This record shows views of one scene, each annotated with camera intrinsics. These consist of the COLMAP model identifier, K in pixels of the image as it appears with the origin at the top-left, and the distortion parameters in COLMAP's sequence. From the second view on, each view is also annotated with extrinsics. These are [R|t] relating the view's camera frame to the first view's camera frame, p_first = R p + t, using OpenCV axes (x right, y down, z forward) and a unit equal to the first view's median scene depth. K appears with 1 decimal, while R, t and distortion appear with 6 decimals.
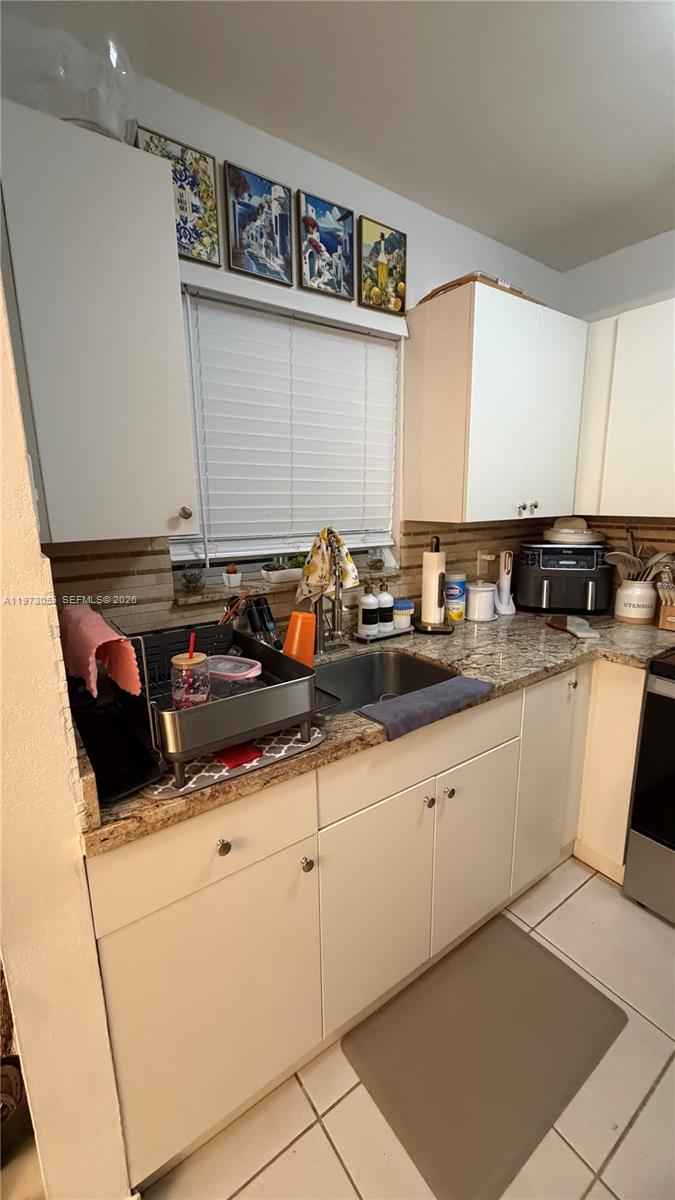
lens RADIAL K [[476.6, 0, 338.1], [0, 476.6, 597.9], [0, 0, 1]] dist [-0.000656, -0.000300]
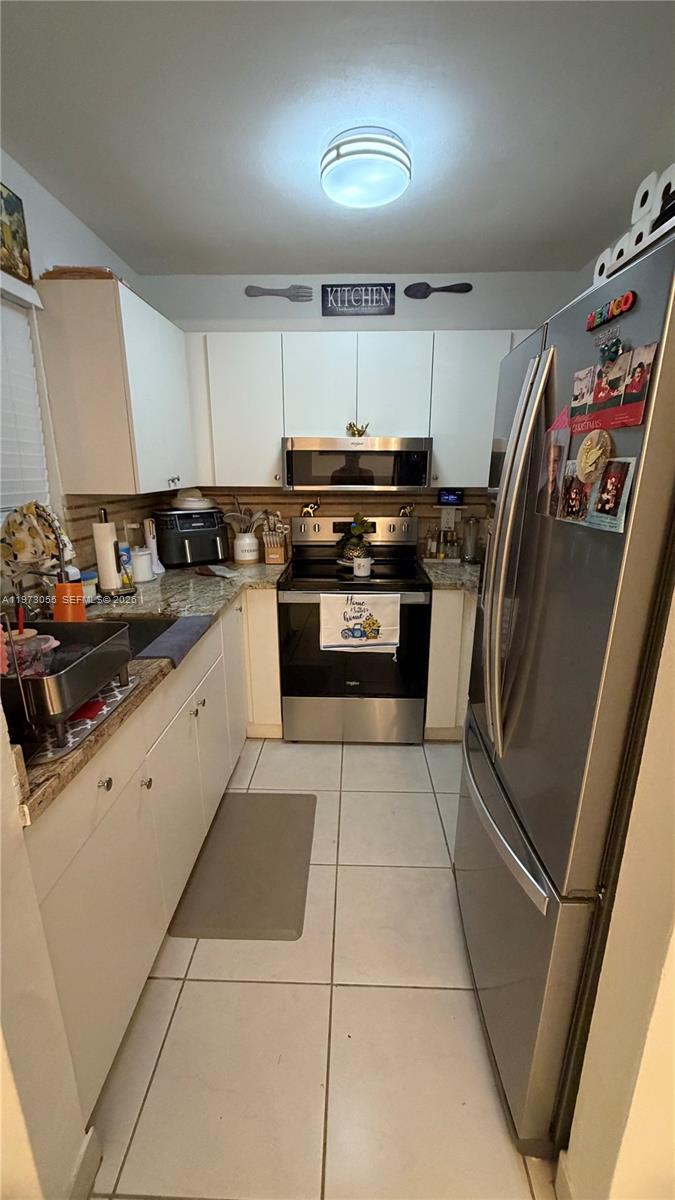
lens RADIAL K [[476.6, 0, 338.1], [0, 476.6, 597.9], [0, 0, 1]] dist [-0.000656, -0.000300]
pose [[0.607212, -0.195920, 0.770006, -0.344041], [0.153699, 0.979780, 0.128091, 0.013584], [-0.779532, 0.040571, 0.625047, -0.079248]]
